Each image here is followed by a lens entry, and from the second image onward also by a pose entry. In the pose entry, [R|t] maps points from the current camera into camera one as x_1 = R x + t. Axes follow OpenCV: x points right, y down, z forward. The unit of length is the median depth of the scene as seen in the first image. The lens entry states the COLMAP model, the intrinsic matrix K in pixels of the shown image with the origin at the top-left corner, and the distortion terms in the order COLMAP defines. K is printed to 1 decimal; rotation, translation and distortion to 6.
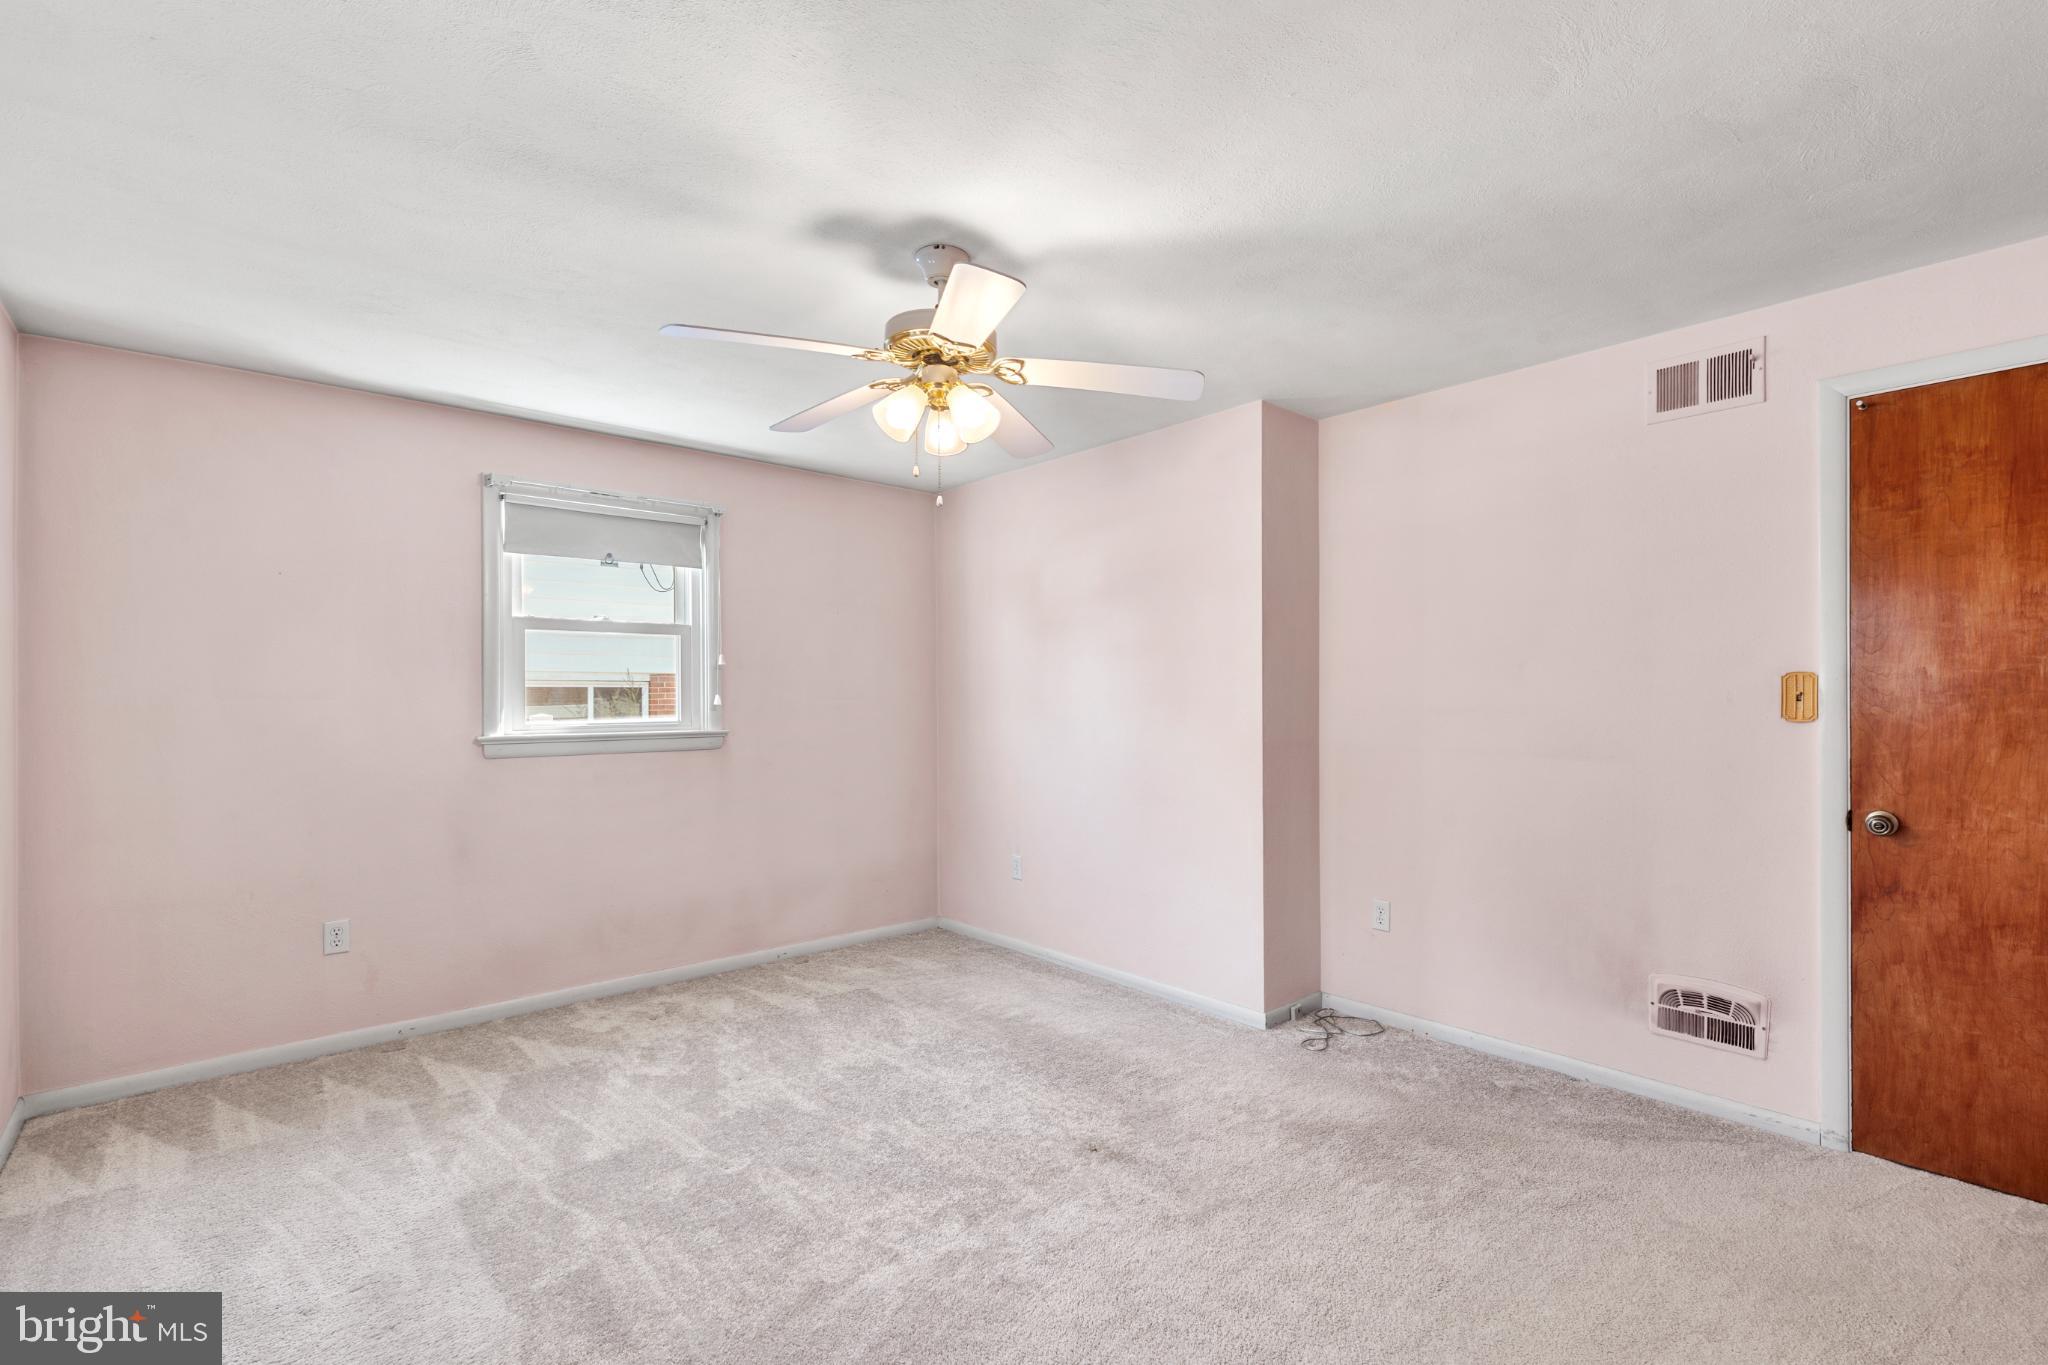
lens RADIAL K [[912.2, 0, 1030.2], [0, 912.2, 682.4], [0, 0, 1]] dist [0.003912, -0.000484]
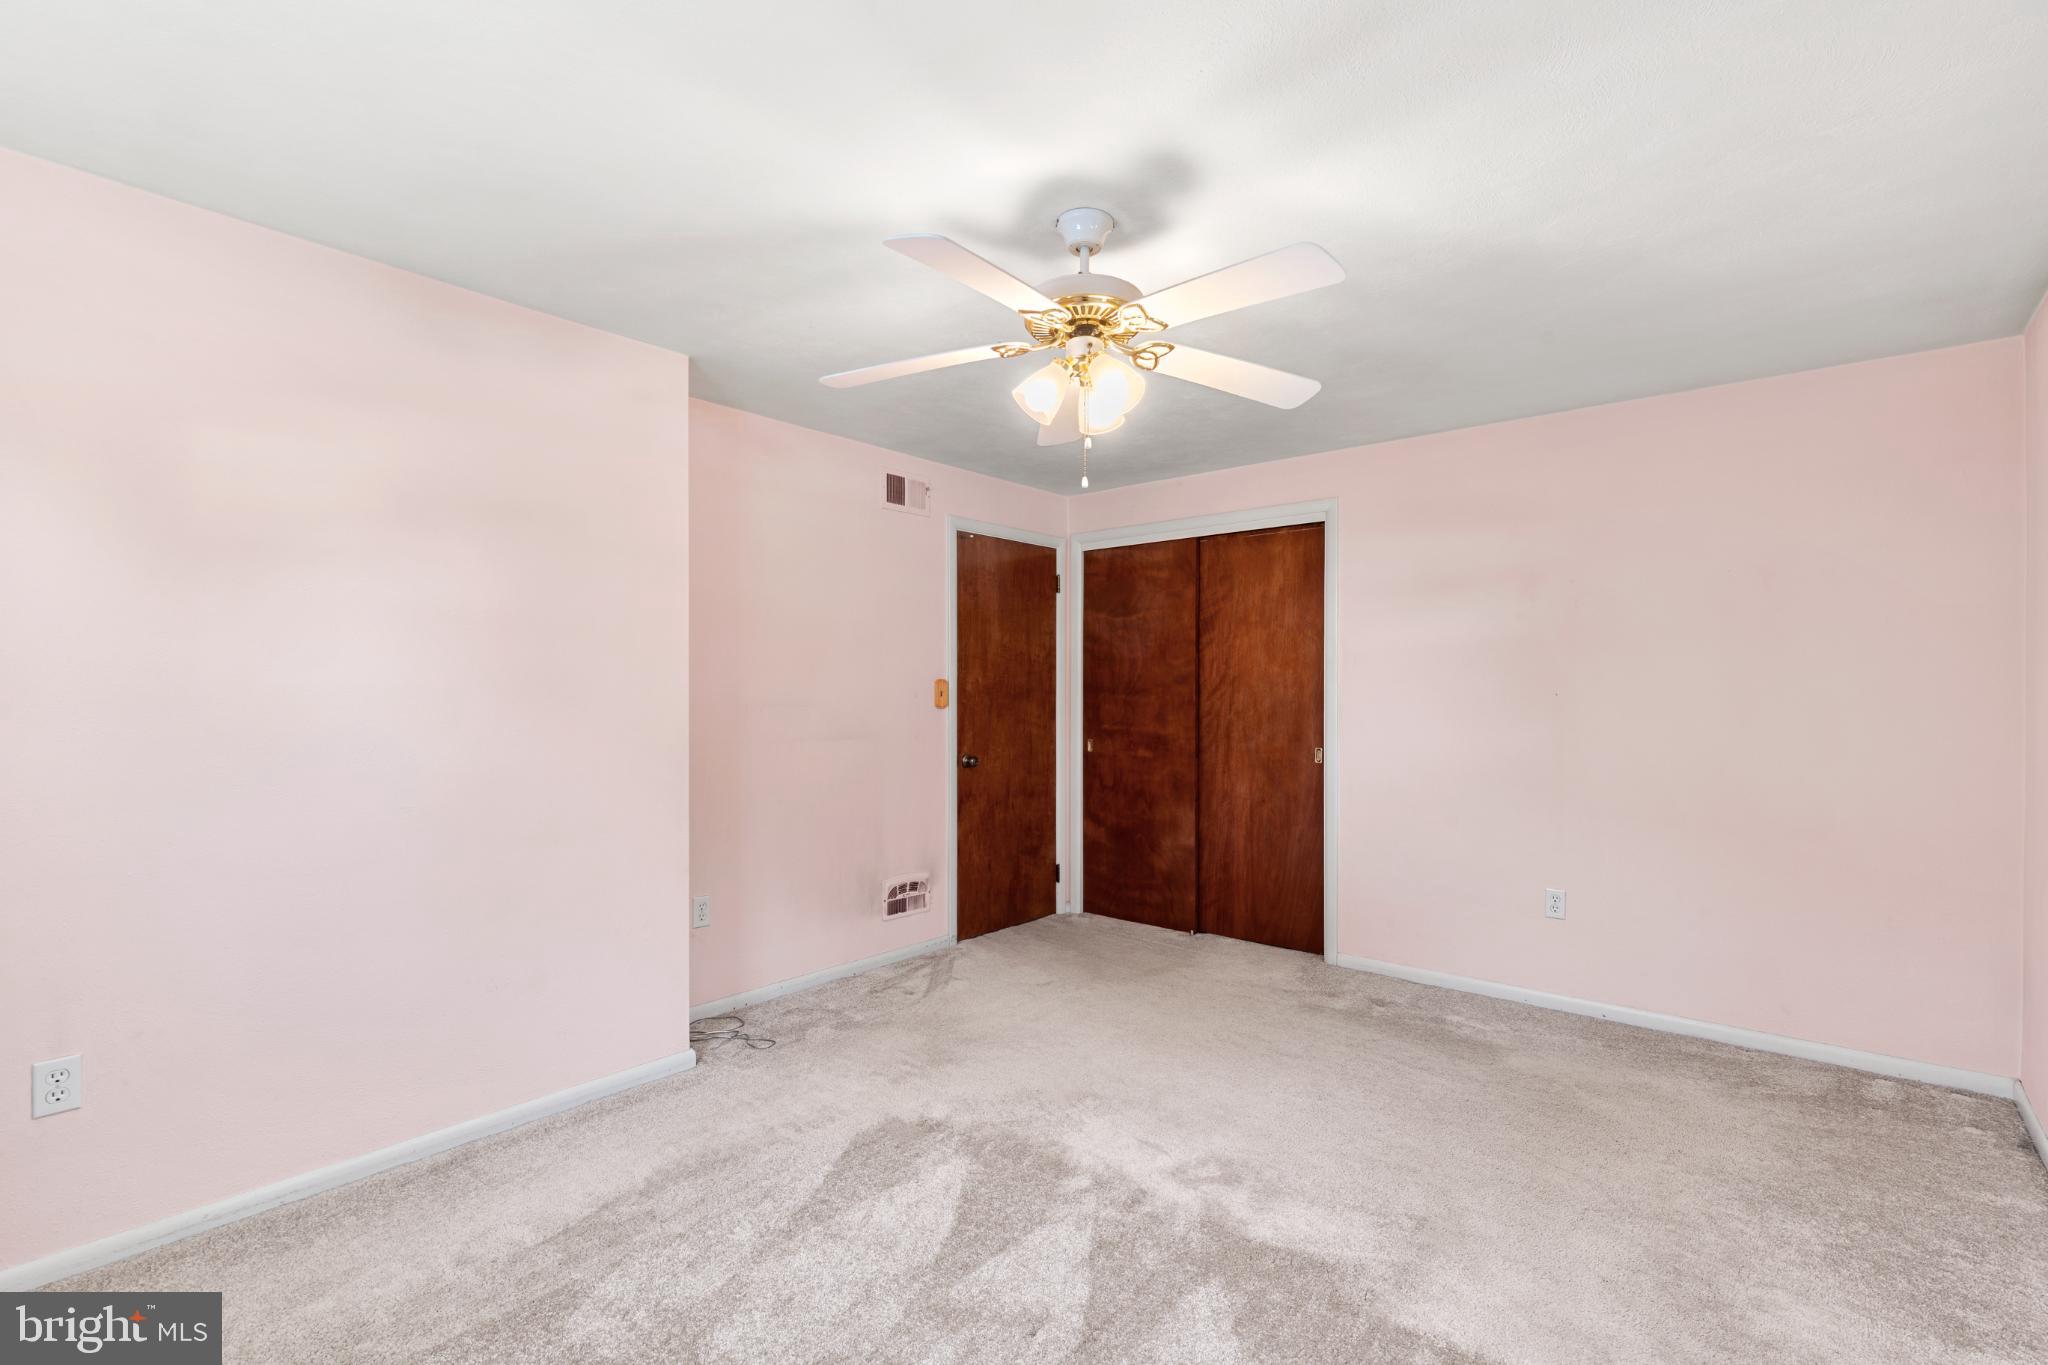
lens RADIAL K [[912.2, 0, 1026.1], [0, 912.2, 693.6], [0, 0, 1]] dist [0.003912, -0.000484]
pose [[-0.110885, -0.003193, 0.993828, -0.901632], [-0.012681, 0.999918, 0.001798, 0.010107], [-0.993752, -0.012403, -0.110916, 1.040450]]
